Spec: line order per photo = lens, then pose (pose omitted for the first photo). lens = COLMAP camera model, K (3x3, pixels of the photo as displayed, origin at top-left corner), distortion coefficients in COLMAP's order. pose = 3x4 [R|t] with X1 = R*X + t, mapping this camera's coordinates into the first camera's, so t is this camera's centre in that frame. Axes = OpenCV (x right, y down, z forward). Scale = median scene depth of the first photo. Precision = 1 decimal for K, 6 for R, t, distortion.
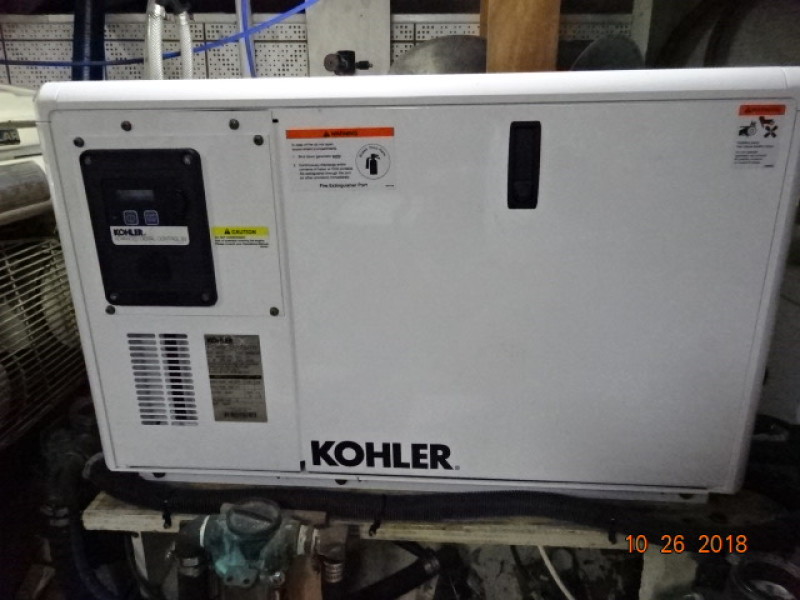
lens RADIAL K [[575.4, 0, 400.3], [0, 575.4, 297.4], [0, 0, 1]] dist [-0.000082, -0.004373]
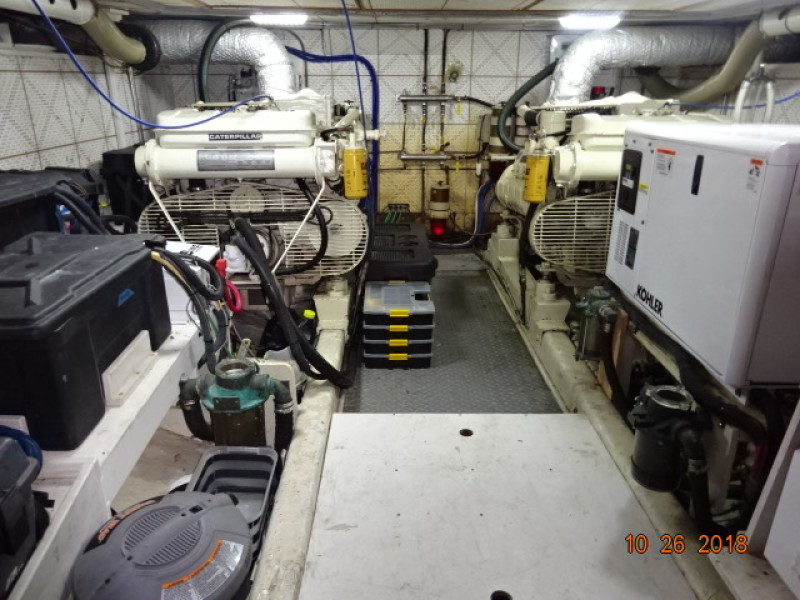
lens RADIAL K [[575.4, 0, 400.1], [0, 575.4, 299.7], [0, 0, 1]] dist [-0.000082, -0.004373]
pose [[0.061861, 0.345999, -0.936193, 2.179736], [-0.327627, 0.893054, 0.308407, -0.098542], [0.942780, 0.287644, 0.168603, -0.285947]]
